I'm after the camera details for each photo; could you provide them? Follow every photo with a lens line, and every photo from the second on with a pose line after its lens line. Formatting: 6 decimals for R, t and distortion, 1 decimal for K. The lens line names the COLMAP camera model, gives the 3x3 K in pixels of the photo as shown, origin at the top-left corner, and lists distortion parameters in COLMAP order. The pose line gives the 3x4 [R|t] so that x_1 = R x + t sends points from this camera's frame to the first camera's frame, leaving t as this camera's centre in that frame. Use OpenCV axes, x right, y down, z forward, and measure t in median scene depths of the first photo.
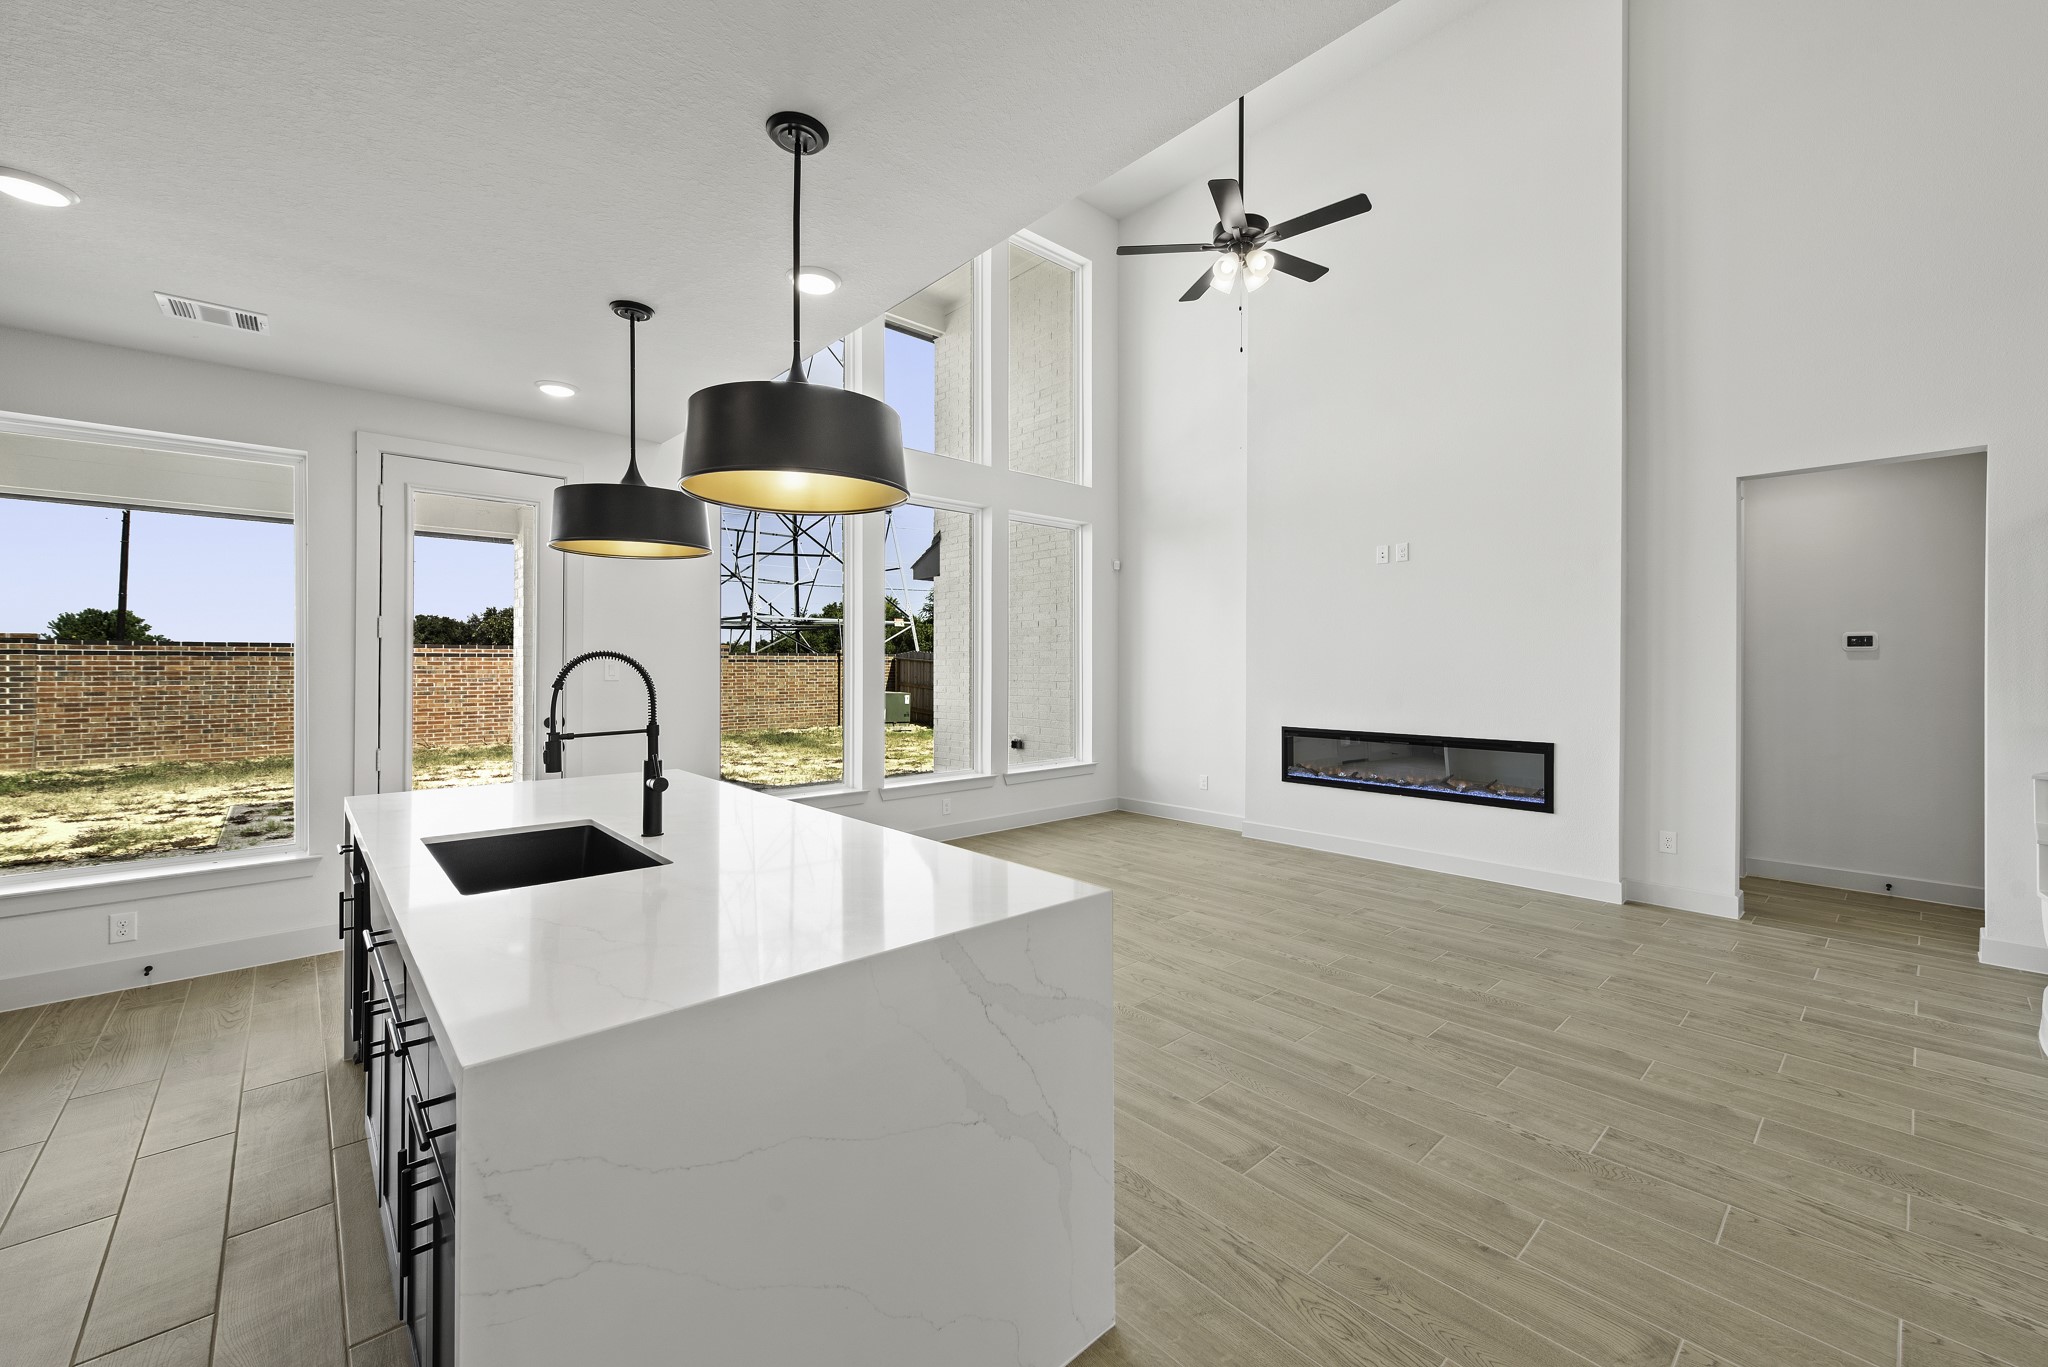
lens RADIAL K [[808.8, 0, 1024.0], [0, 808.8, 663.7], [0, 0, 1]] dist [0.008059, -0.000782]
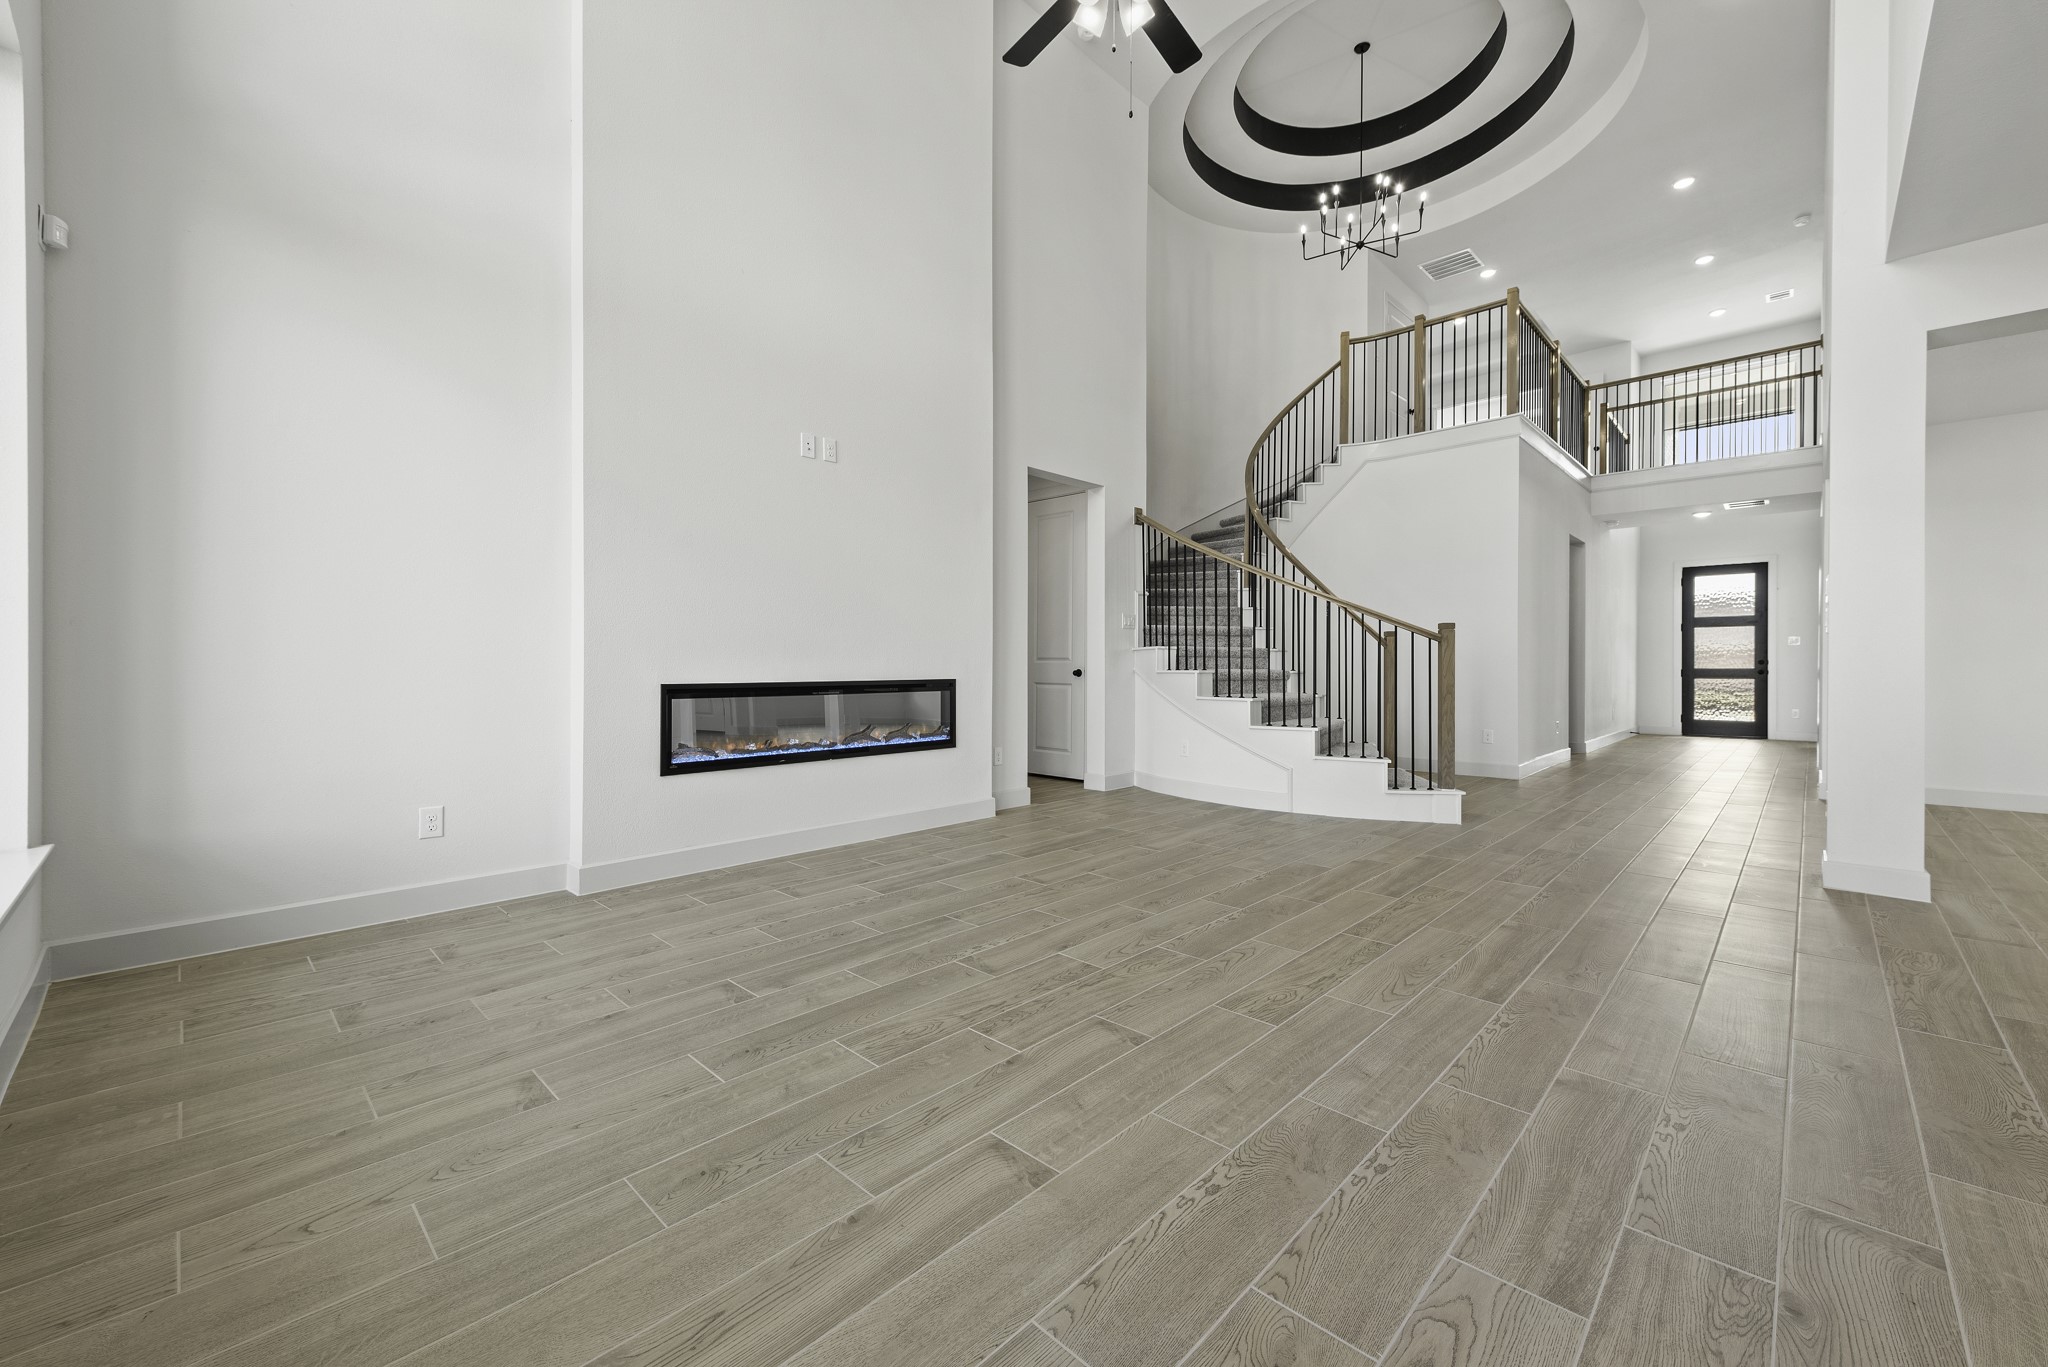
lens RADIAL K [[808.8, 0, 1024.0], [0, 808.8, 663.7], [0, 0, 1]] dist [0.008059, -0.000782]
pose [[-0.068788, -0.000518, 0.997631, -0.296617], [-0.002790, 0.999996, 0.000327, 0.061665], [-0.997627, -0.002761, -0.068789, 0.776870]]
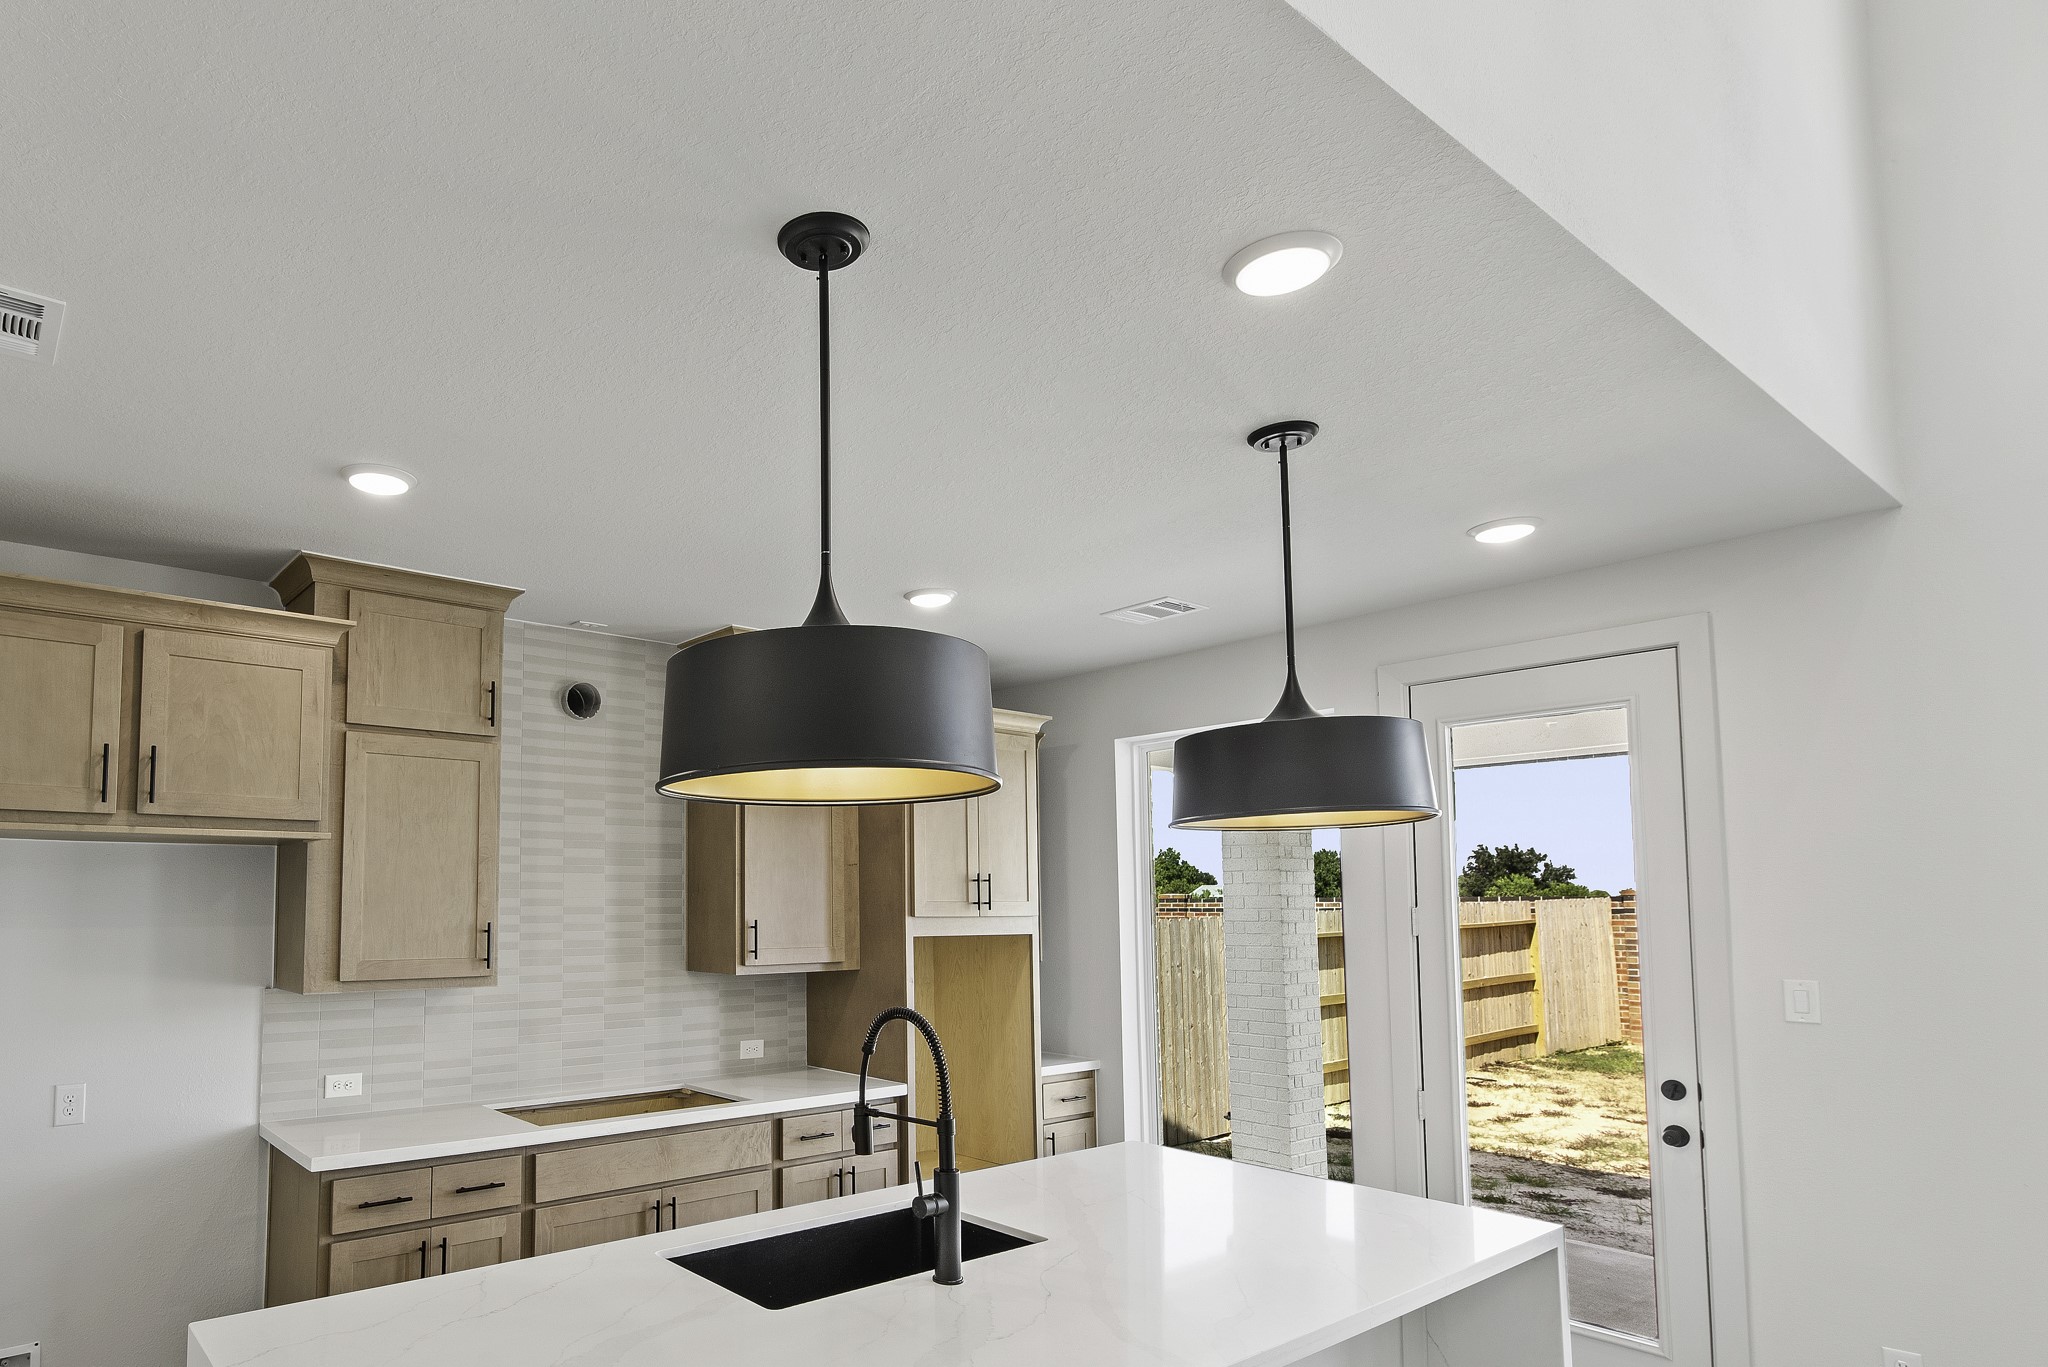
lens RADIAL K [[1143.1, 0, 760.3], [0, 1143.1, 823.7], [0, 0, 1]] dist [0.012179, -0.001179]
pose [[-0.115100, -0.071078, -0.990808, 0.199925], [0.002451, 0.997413, -0.071837, -0.038467], [0.993351, -0.010697, -0.114628, 0.344171]]
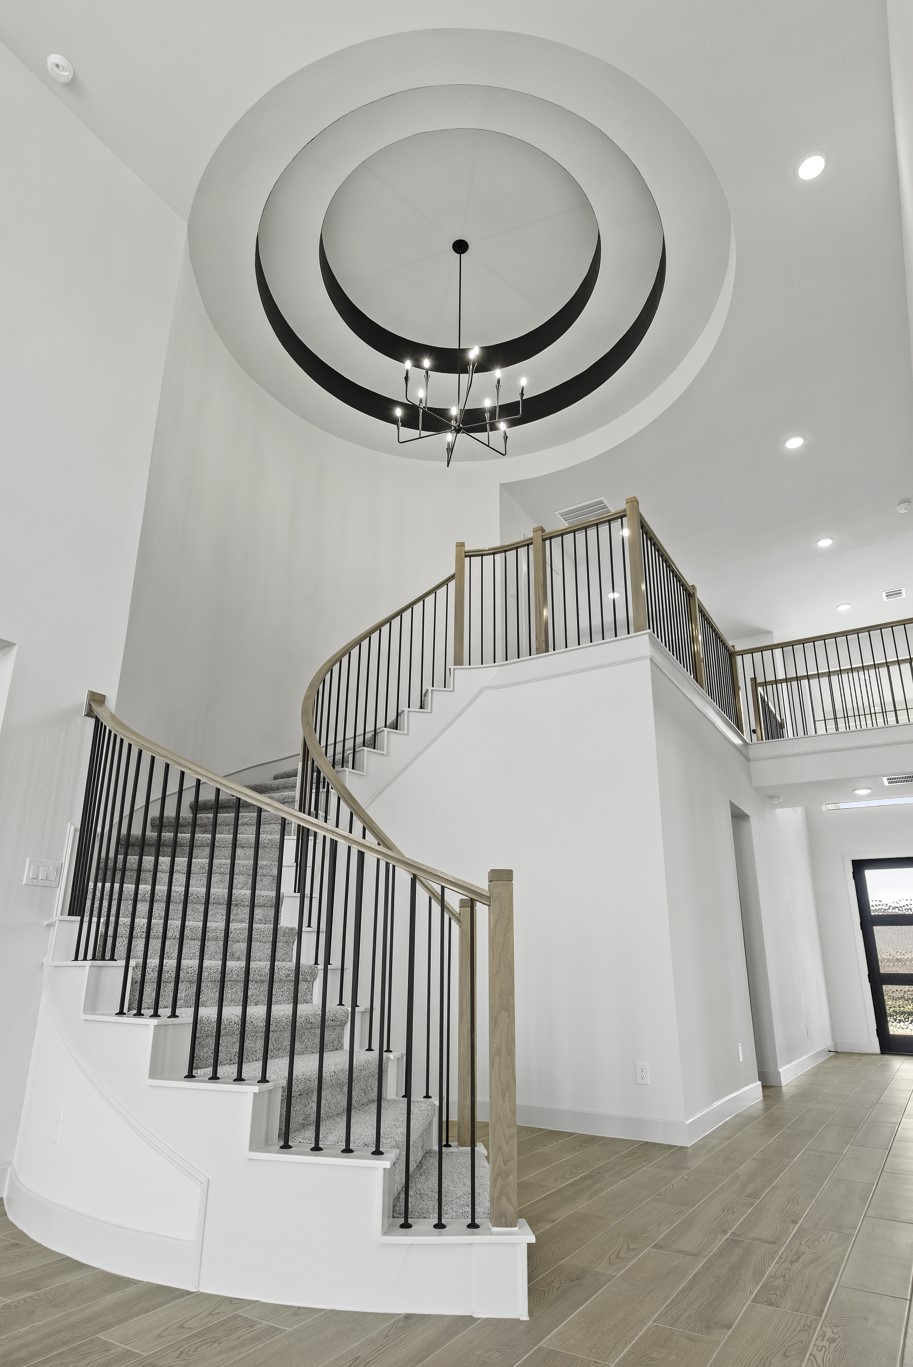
lens RADIAL K [[765.0, 0, 451.4], [0, 765.0, 716.1], [0, 0, 1]] dist [0.033340, -0.021840]
pose [[-0.279924, 0.294081, 0.913870, 0.091932], [-0.013340, 0.950643, -0.310000, 0.070388], [-0.959929, -0.098967, -0.262185, 0.435883]]
